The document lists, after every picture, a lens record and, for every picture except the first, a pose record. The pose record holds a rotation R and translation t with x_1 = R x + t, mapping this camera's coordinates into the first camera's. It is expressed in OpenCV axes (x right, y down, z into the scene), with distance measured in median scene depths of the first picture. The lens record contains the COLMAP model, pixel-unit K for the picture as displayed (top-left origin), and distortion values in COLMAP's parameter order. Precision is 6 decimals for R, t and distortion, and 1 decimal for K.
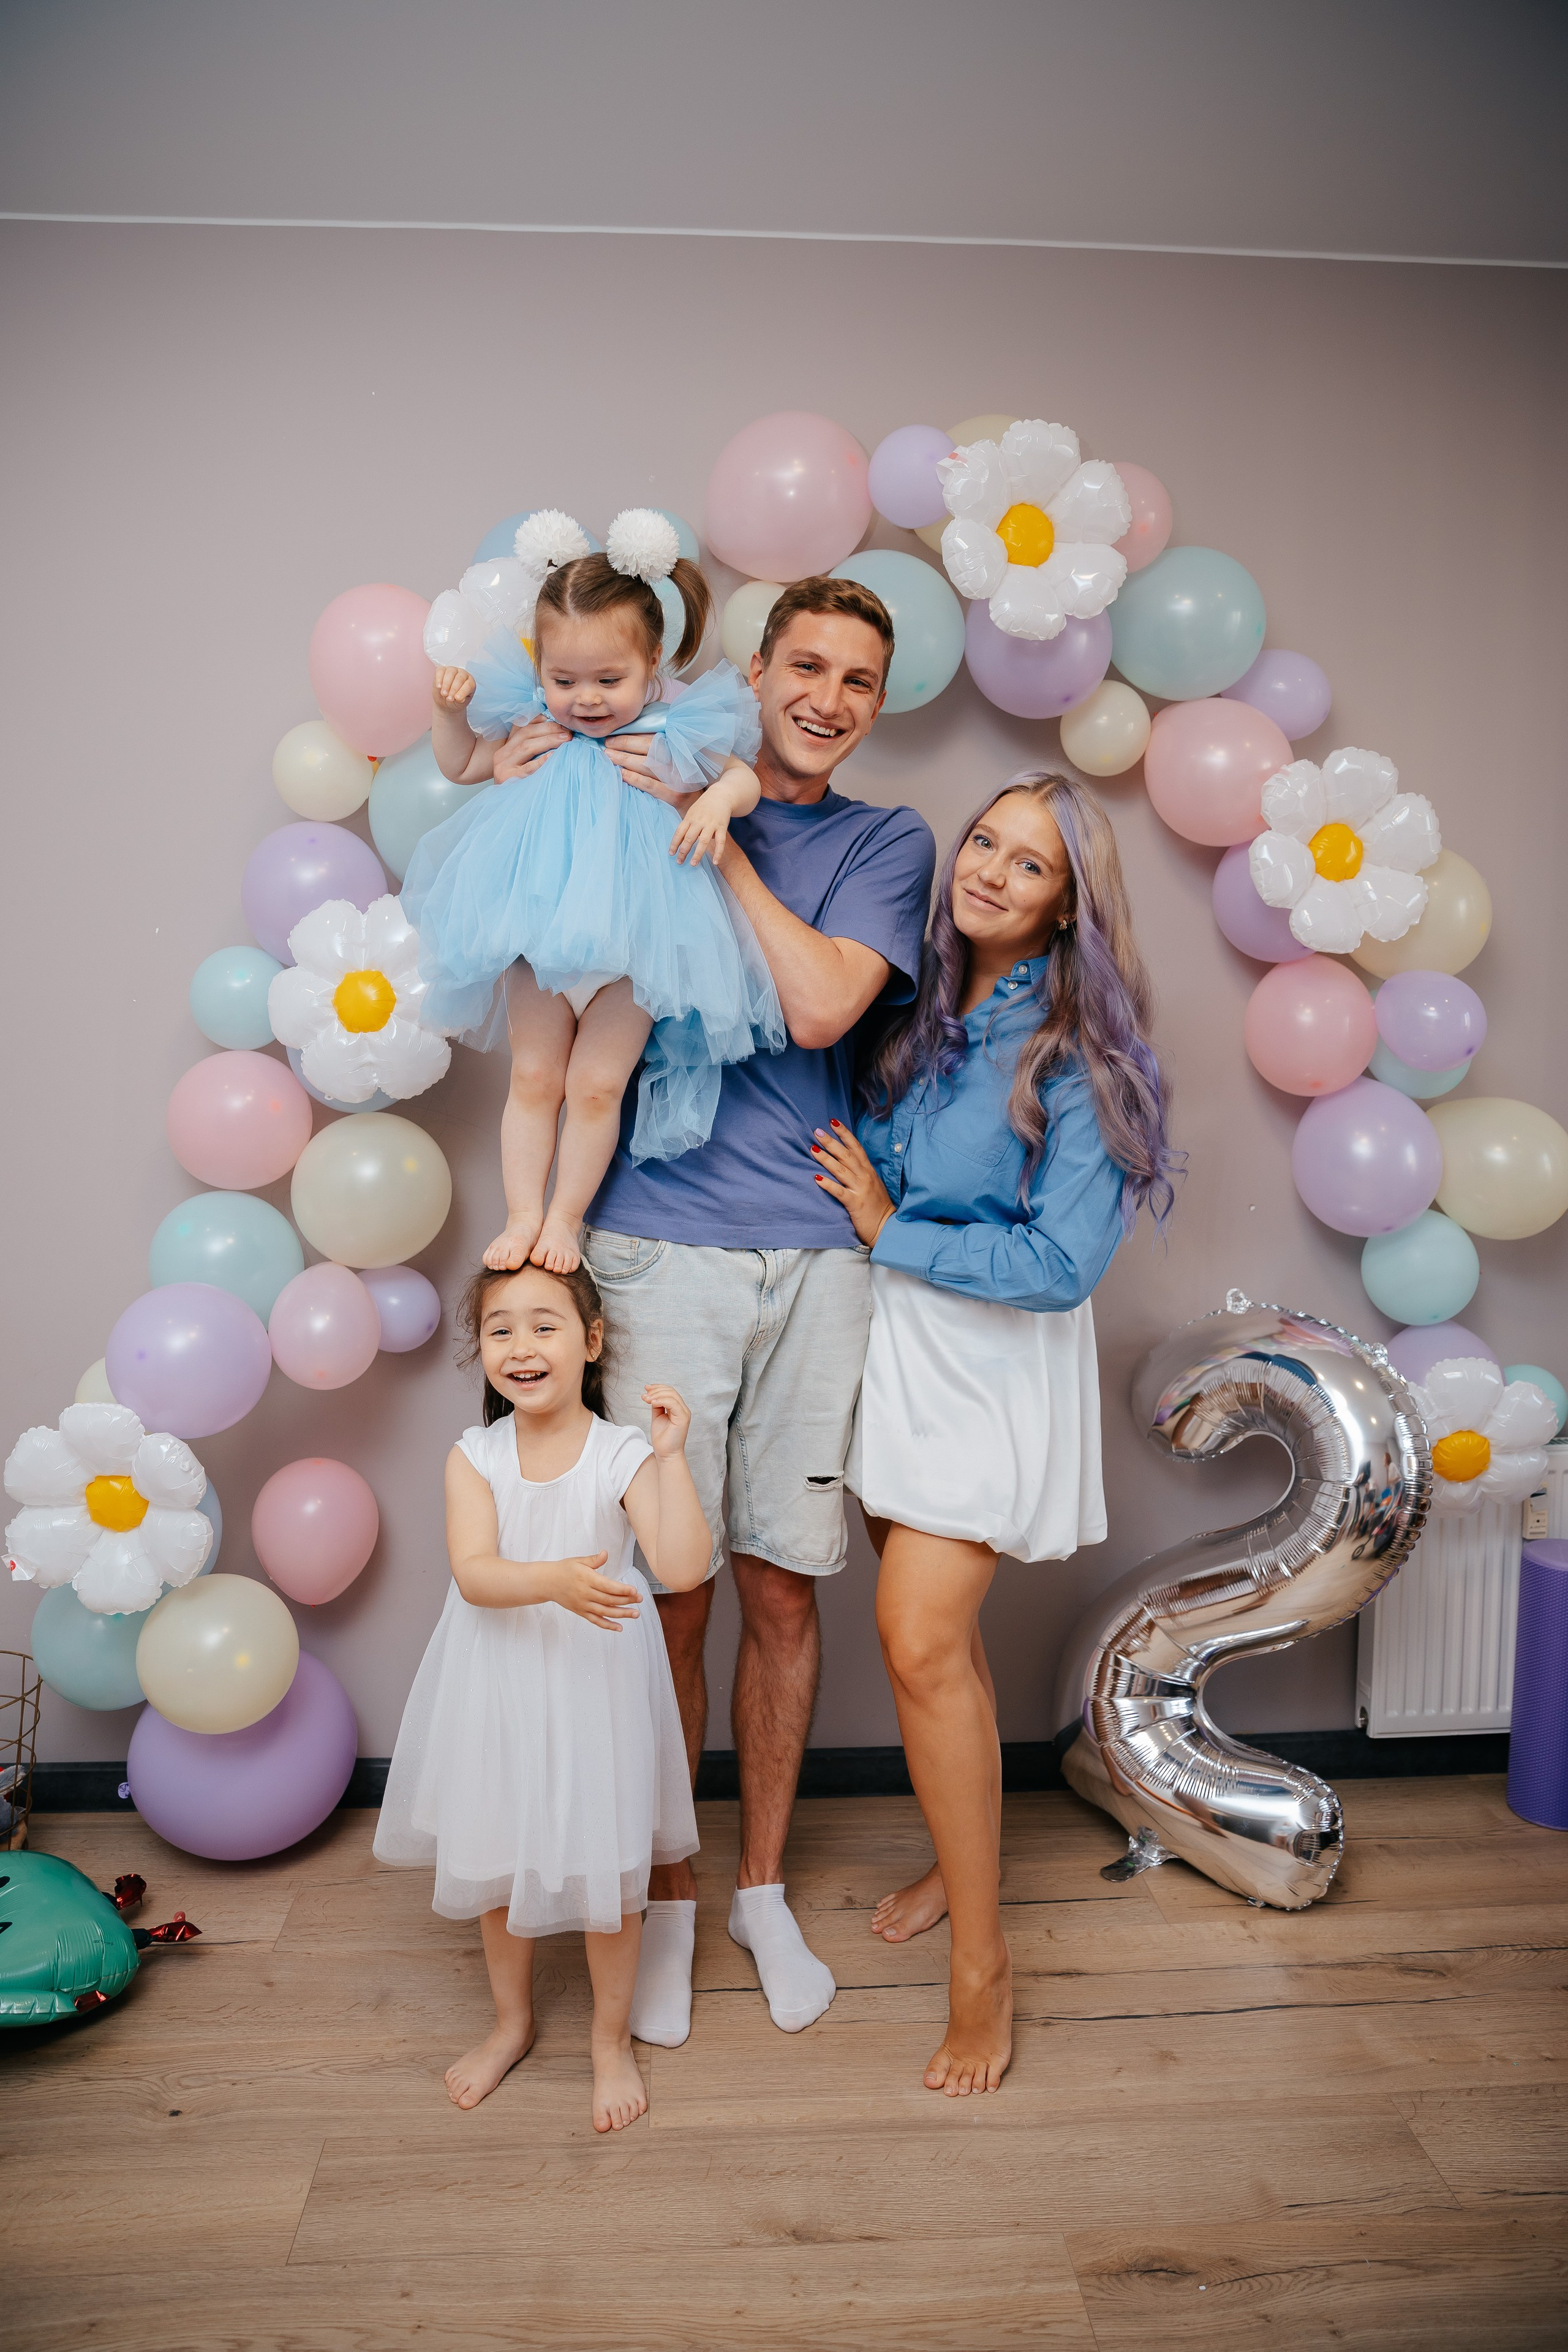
lens RADIAL K [[1589.1, 0, 772.9], [0, 1589.1, 1191.9], [0, 0, 1]] dist [-0.103757, 0.077974]
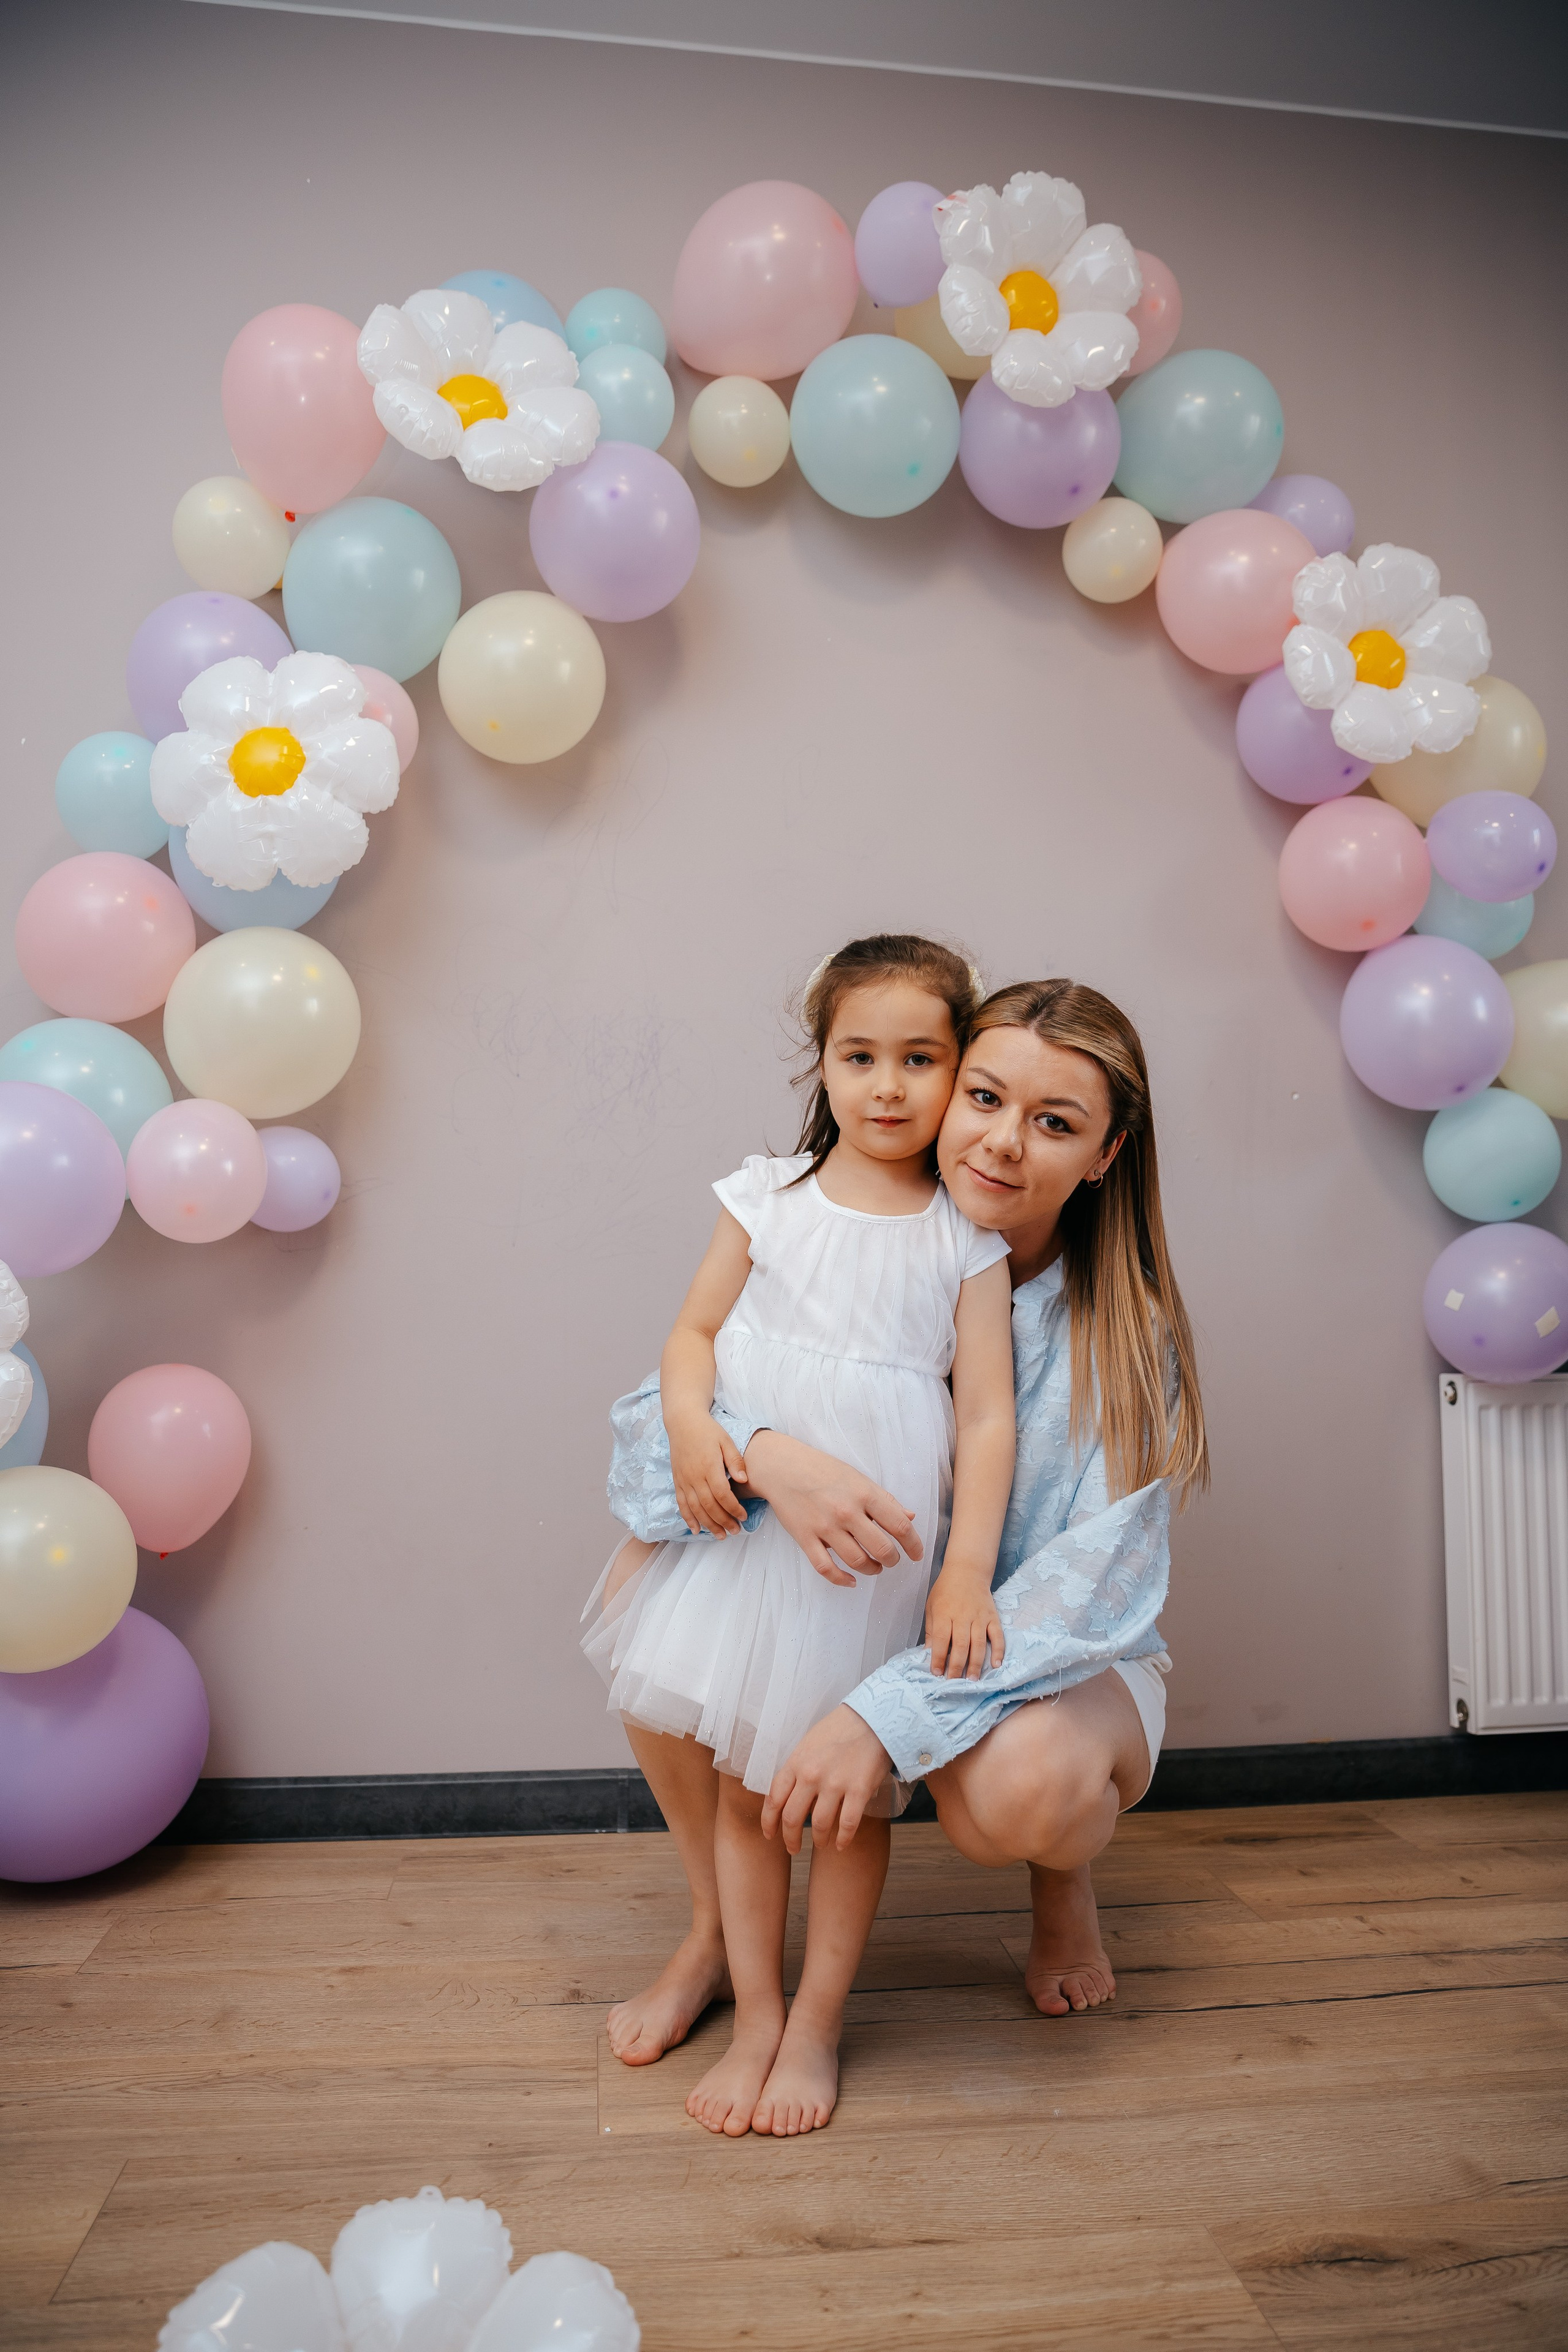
lens RADIAL K [[1644.0, 0, 796.2], [0, 1644.0, 1210.7], [0, 0, 1]] dist [-0.103889, 0.076491]
pose [[0.997884, 0.003880, 0.064905, -0.039192], [0.006852, 0.986384, -0.164313, 0.307647], [-0.064659, 0.164410, 0.984271, 0.206683]]
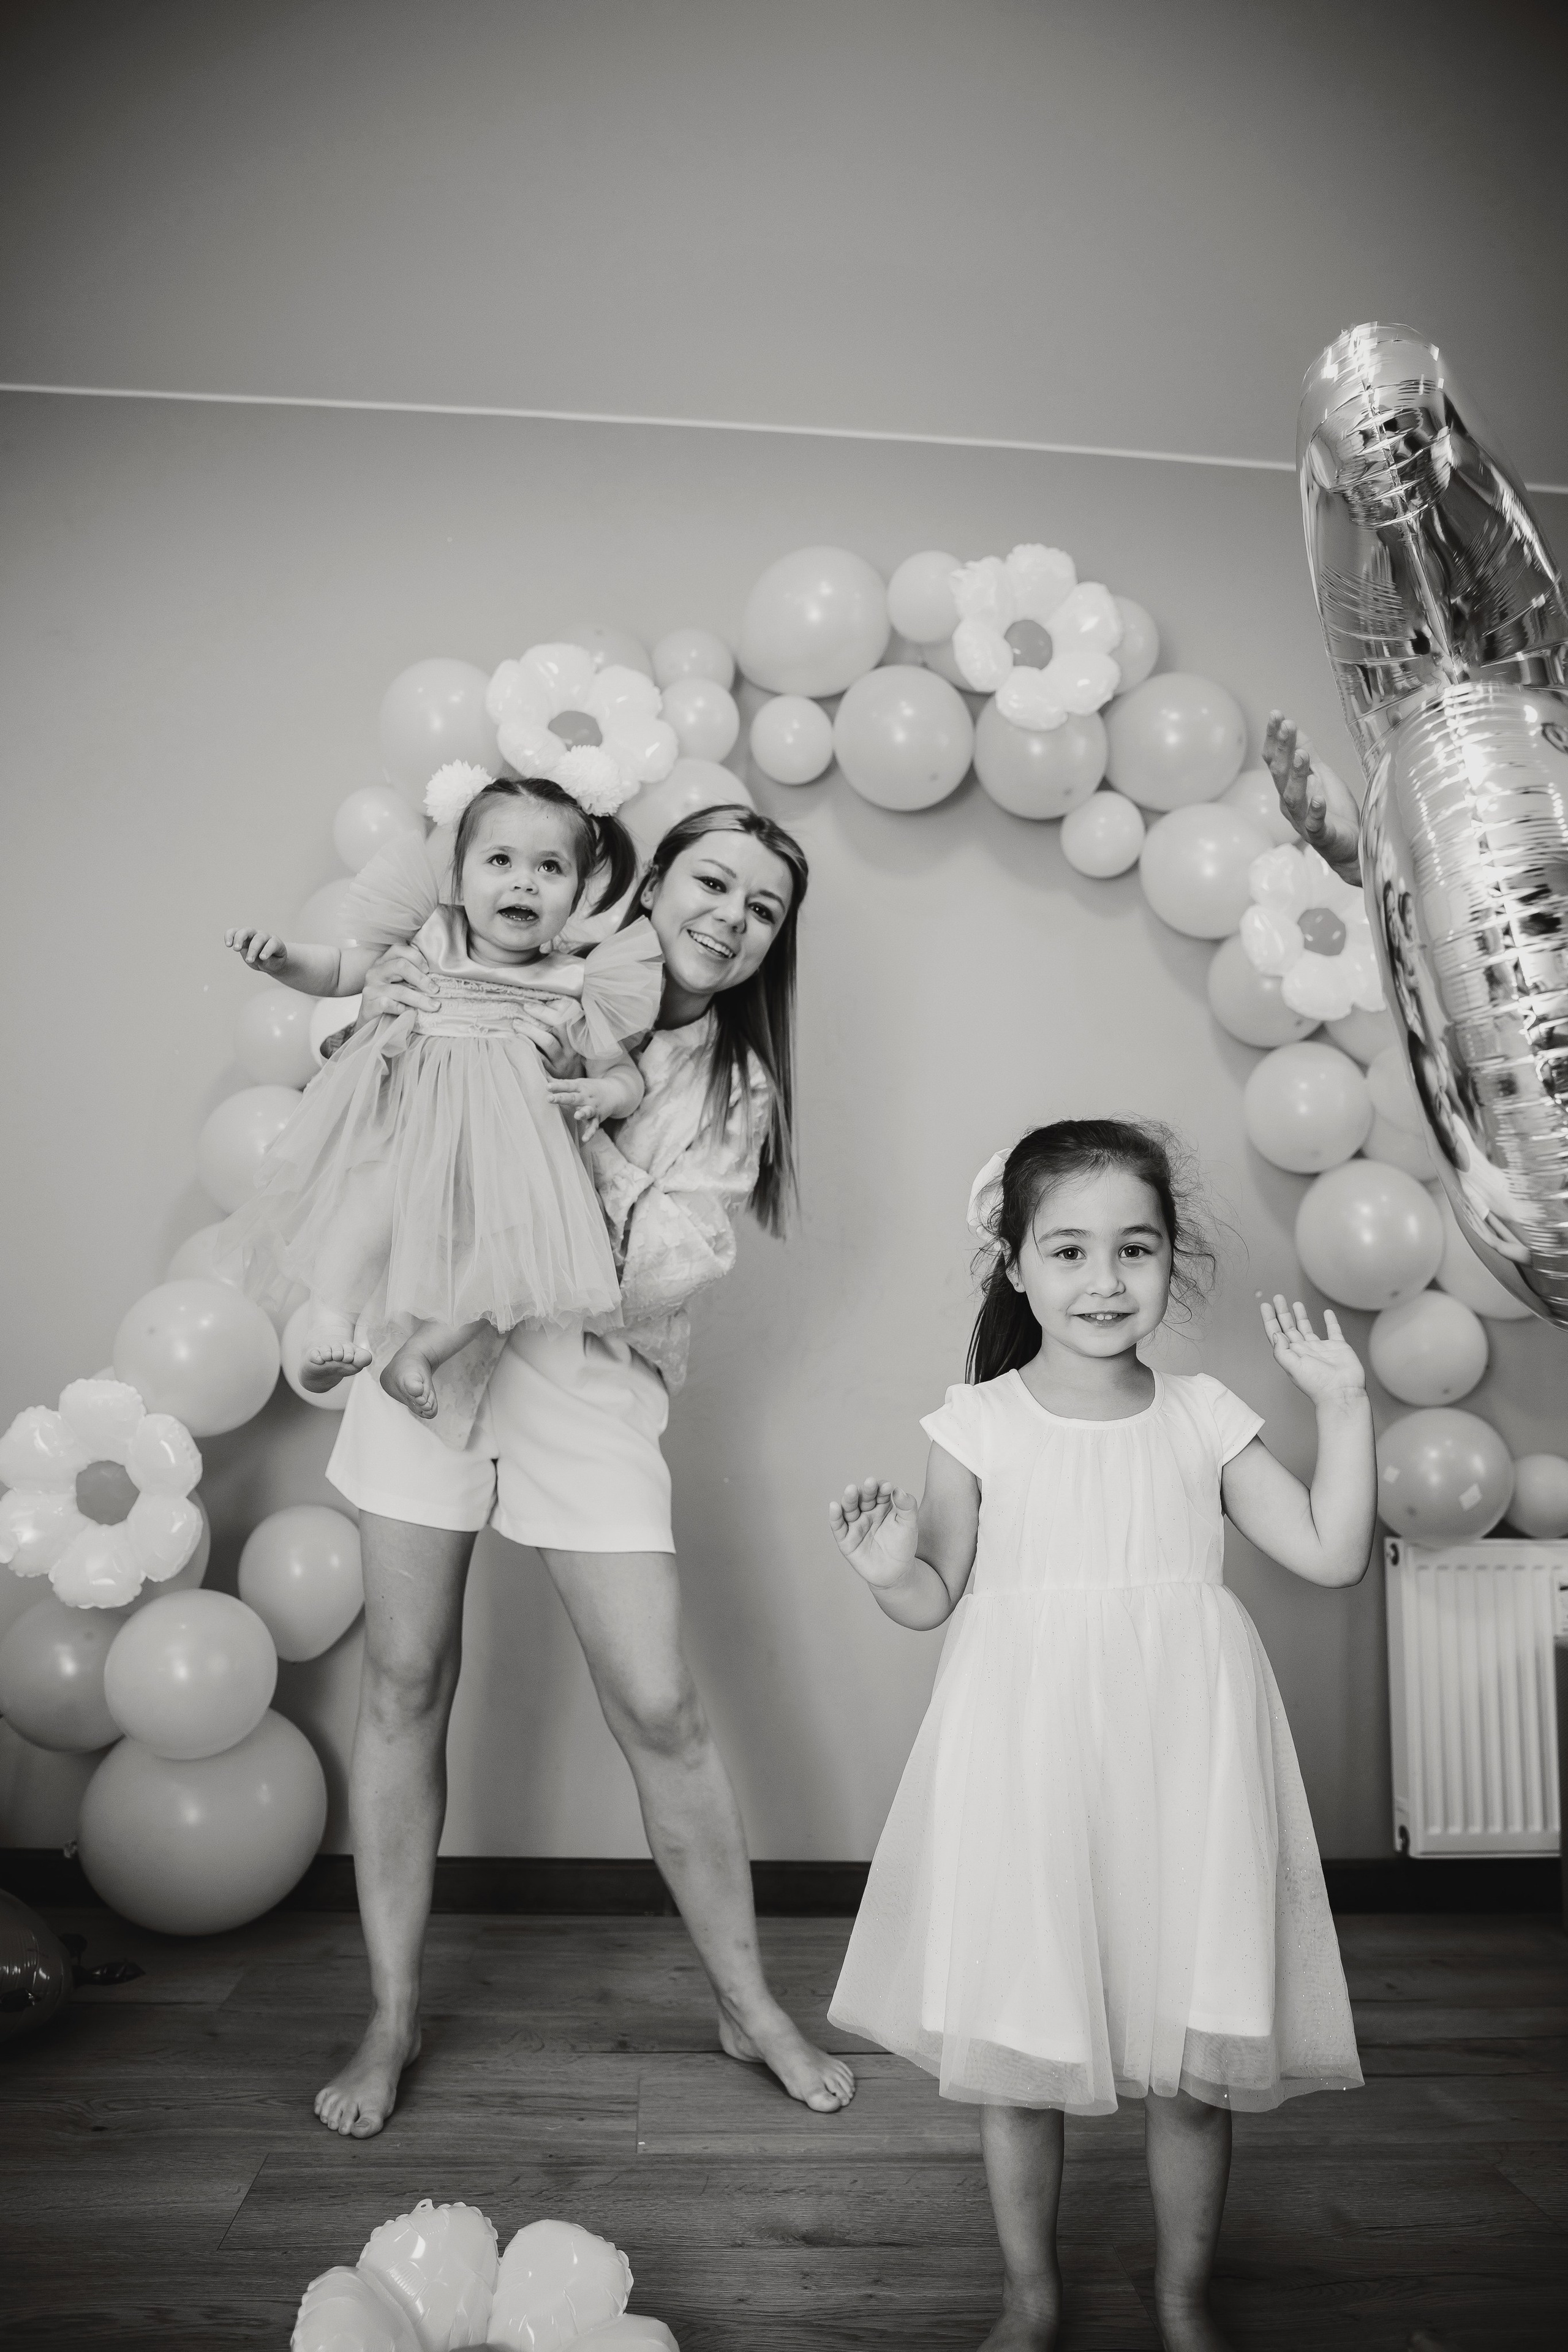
lens RADIAL K [[1589.1, 0, 772.9], [0, 1589.1, 1191.9], [0, 0, 1]] dist [-0.103757, 0.077974]
pose [[0.999655, 0.025487, 0.006378, -0.021918], [-0.023164, 0.969544, -0.243818, 0.283493], [-0.012398, 0.243586, 0.969800, 0.011145]]
